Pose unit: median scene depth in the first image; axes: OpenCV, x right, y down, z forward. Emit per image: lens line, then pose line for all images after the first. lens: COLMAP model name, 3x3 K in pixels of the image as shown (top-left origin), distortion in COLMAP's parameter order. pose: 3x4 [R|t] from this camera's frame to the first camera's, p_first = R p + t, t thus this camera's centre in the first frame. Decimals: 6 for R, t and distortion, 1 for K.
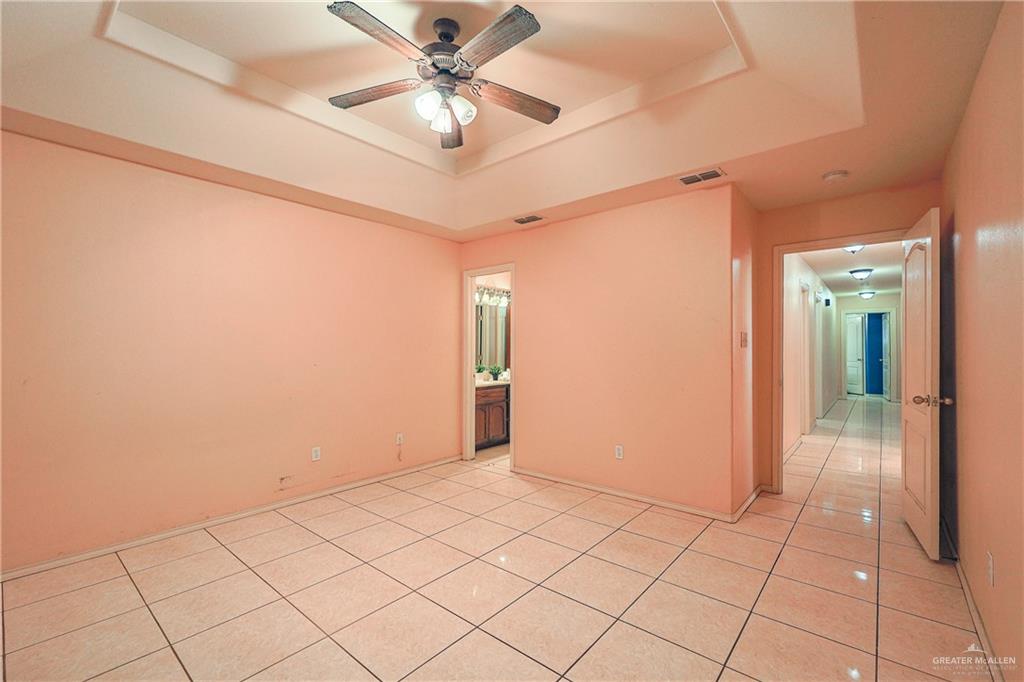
lens RADIAL K [[434.8, 0, 517.7], [0, 434.8, 351.9], [0, 0, 1]] dist [0.000106, 0.000081]
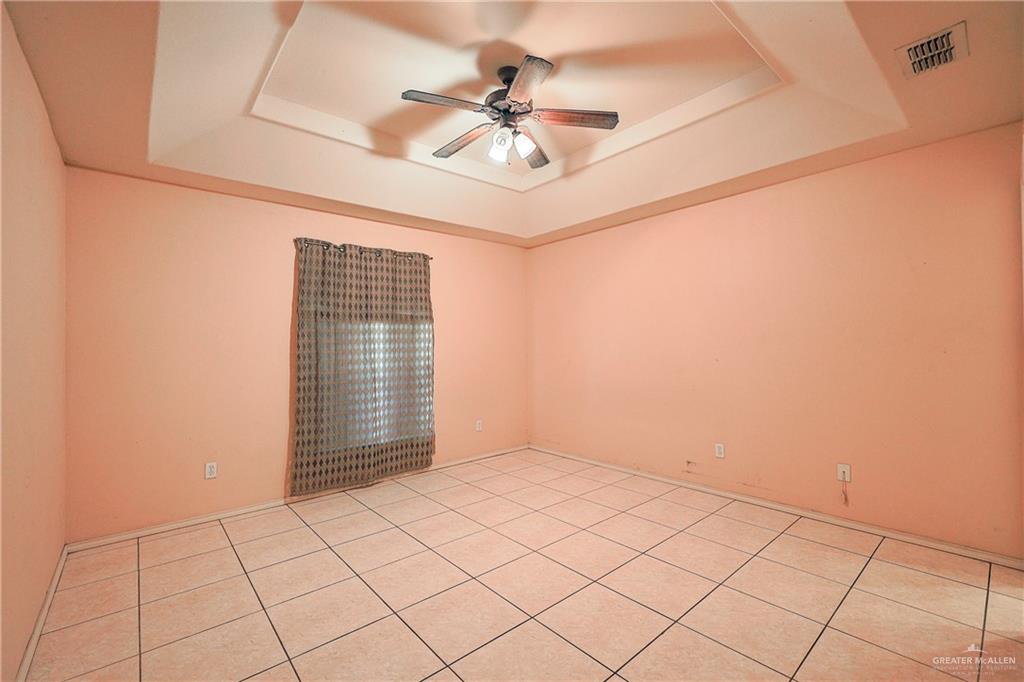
lens RADIAL K [[438.1, 0, 512.0], [0, 438.1, 341.0], [0, 0, 1]] dist [0.000114, 0.000068]
pose [[-0.165036, -0.006011, -0.986269, 0.715290], [0.006576, 0.999953, -0.007194, -0.009571], [0.986266, -0.007673, -0.164988, 0.857165]]
